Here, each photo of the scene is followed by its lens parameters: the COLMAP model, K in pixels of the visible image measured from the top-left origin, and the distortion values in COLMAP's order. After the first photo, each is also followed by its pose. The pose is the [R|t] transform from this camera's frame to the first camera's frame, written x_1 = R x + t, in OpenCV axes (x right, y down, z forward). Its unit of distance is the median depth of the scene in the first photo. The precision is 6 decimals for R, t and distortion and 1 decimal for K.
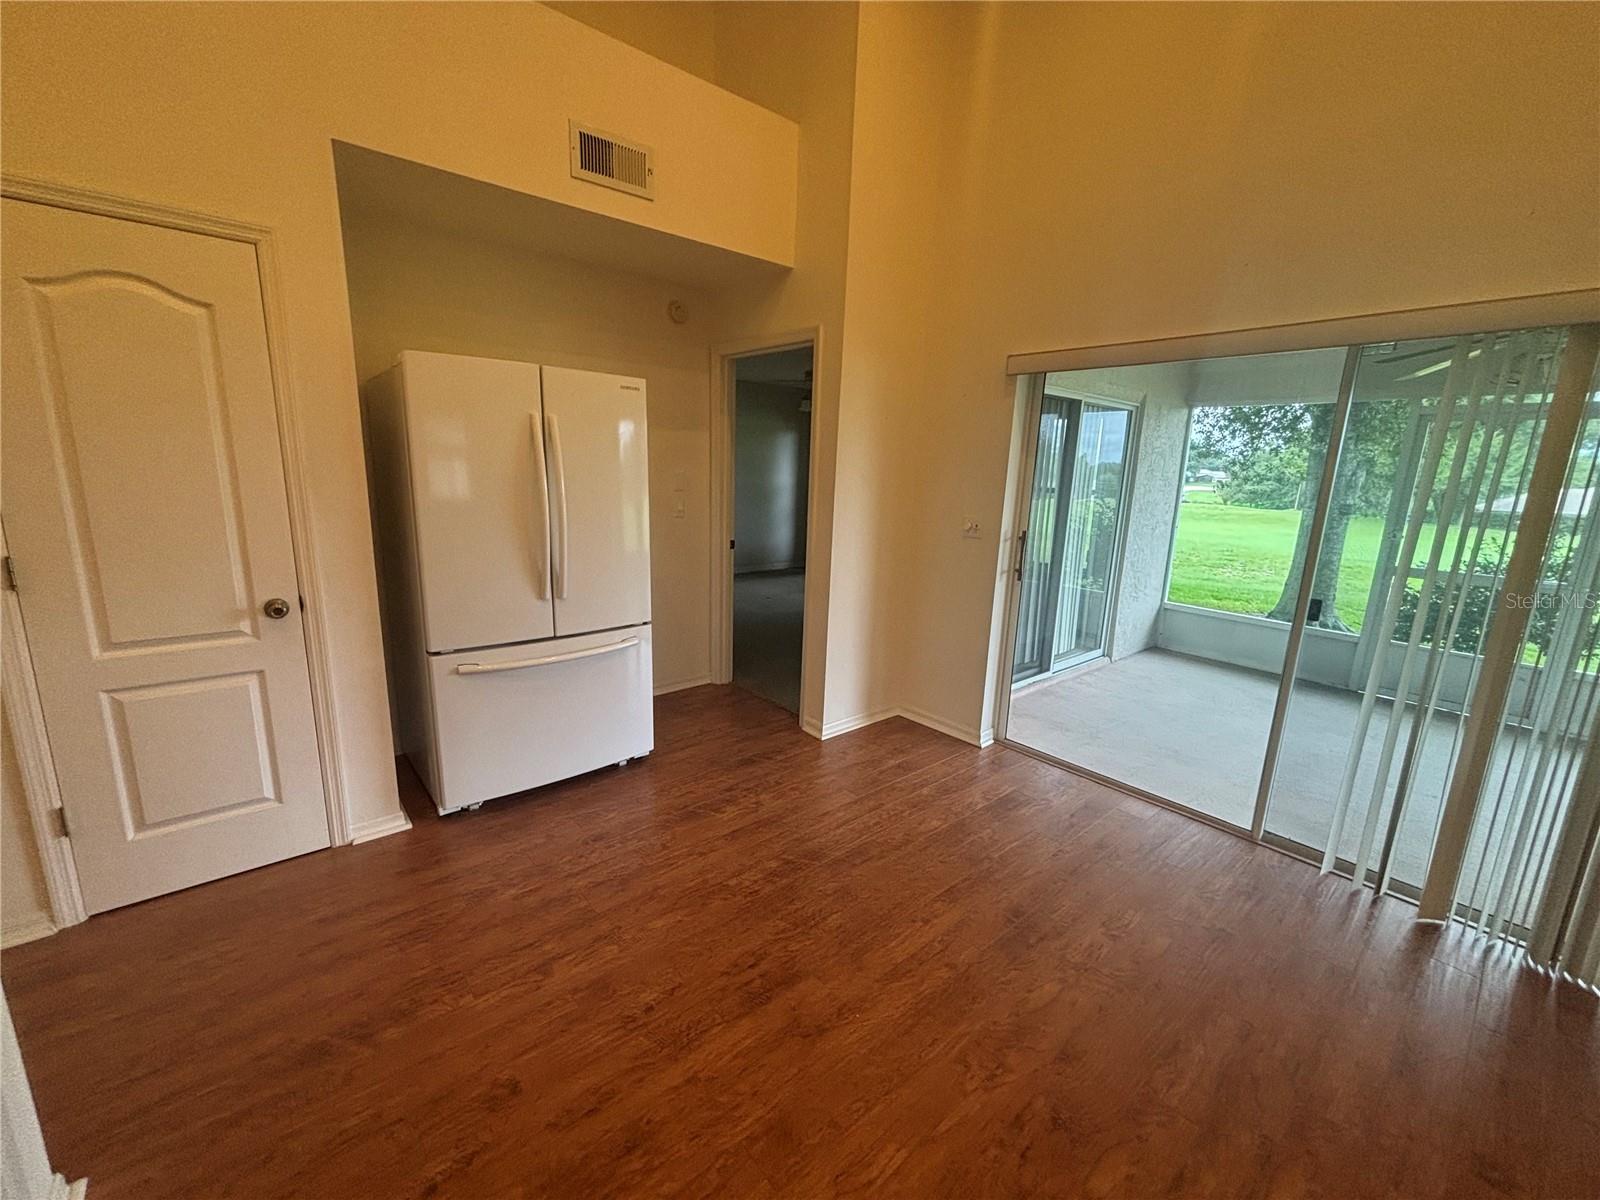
lens RADIAL K [[634.3, 0, 791.2], [0, 634.3, 599.3], [0, 0, 1]] dist [-0.008632, 0.000257]
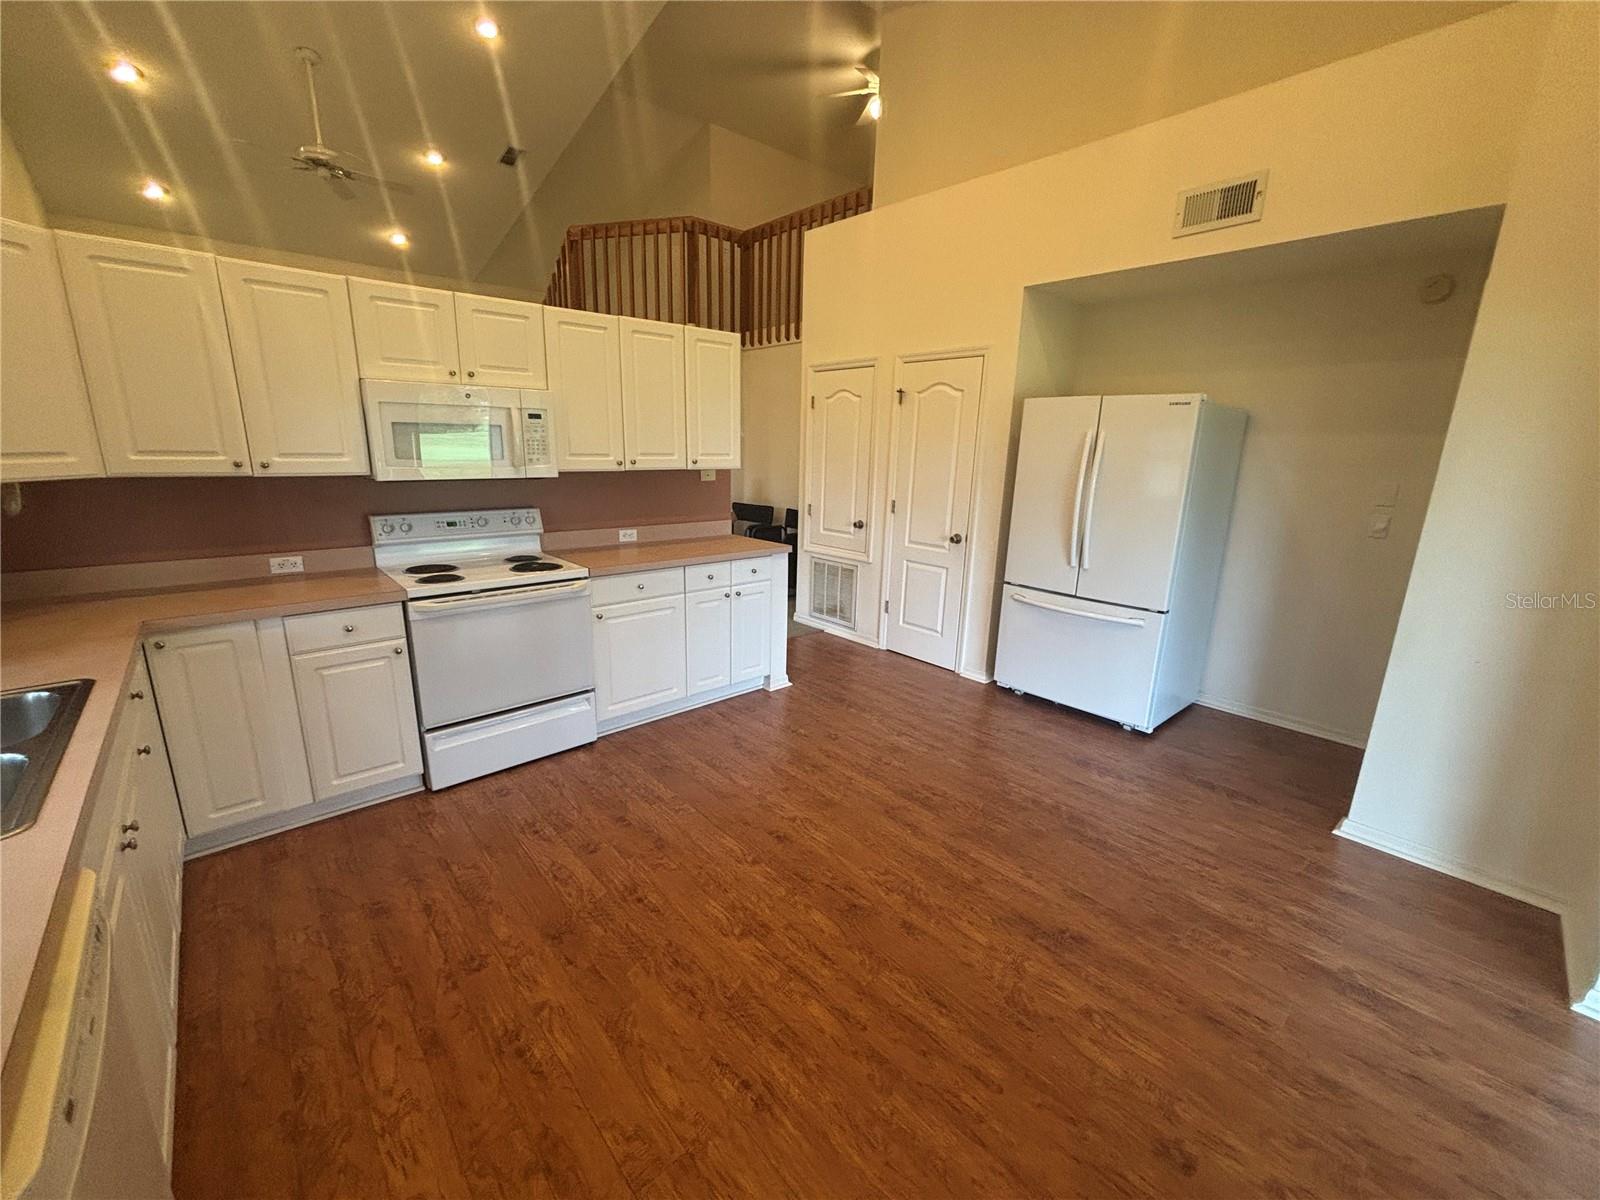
lens RADIAL K [[634.3, 0, 805.5], [0, 634.3, 596.5], [0, 0, 1]] dist [-0.008632, 0.000257]
pose [[0.044125, 0.208354, -0.977058, 1.185085], [-0.225722, 0.954799, 0.193413, -0.091658], [0.973192, 0.212009, 0.089160, 0.411677]]
